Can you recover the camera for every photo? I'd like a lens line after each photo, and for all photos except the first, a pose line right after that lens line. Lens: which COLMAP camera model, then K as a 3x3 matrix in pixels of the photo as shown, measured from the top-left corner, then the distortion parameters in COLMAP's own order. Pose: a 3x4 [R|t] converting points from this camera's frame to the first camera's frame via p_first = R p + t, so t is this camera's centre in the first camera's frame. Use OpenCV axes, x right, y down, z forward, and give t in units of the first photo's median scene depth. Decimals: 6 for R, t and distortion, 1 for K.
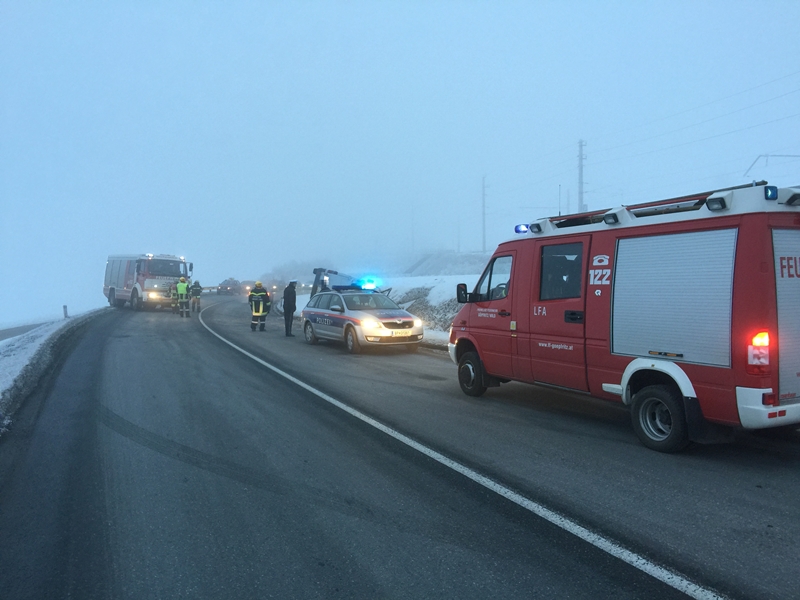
lens RADIAL K [[688.0, 0, 401.8], [0, 688.0, 300.2], [0, 0, 1]] dist [0.011743, -0.013363]
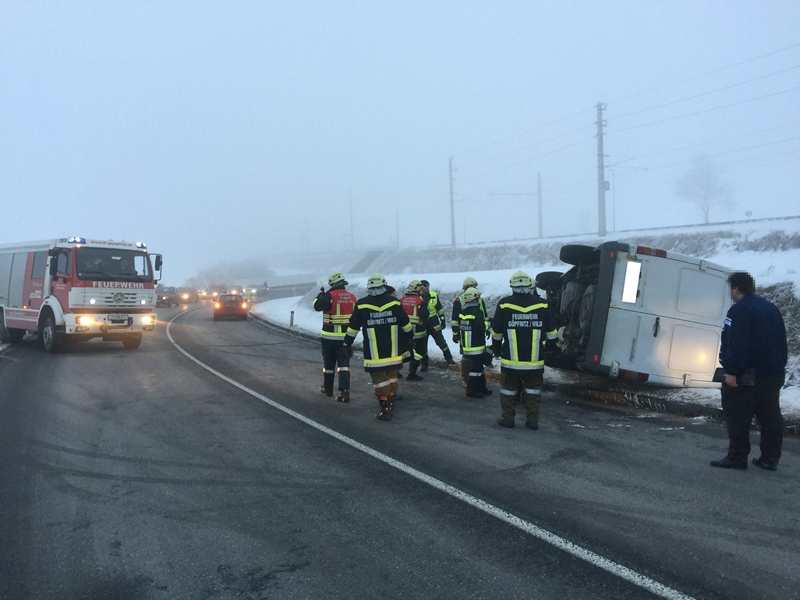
lens RADIAL K [[688.0, 0, 399.2], [0, 688.0, 297.2], [0, 0, 1]] dist [0.011743, -0.013363]
pose [[0.990367, -0.033177, 0.134437, -0.104717], [0.033943, 0.999418, -0.003411, -0.007369], [-0.134246, 0.007941, 0.990916, 0.244973]]
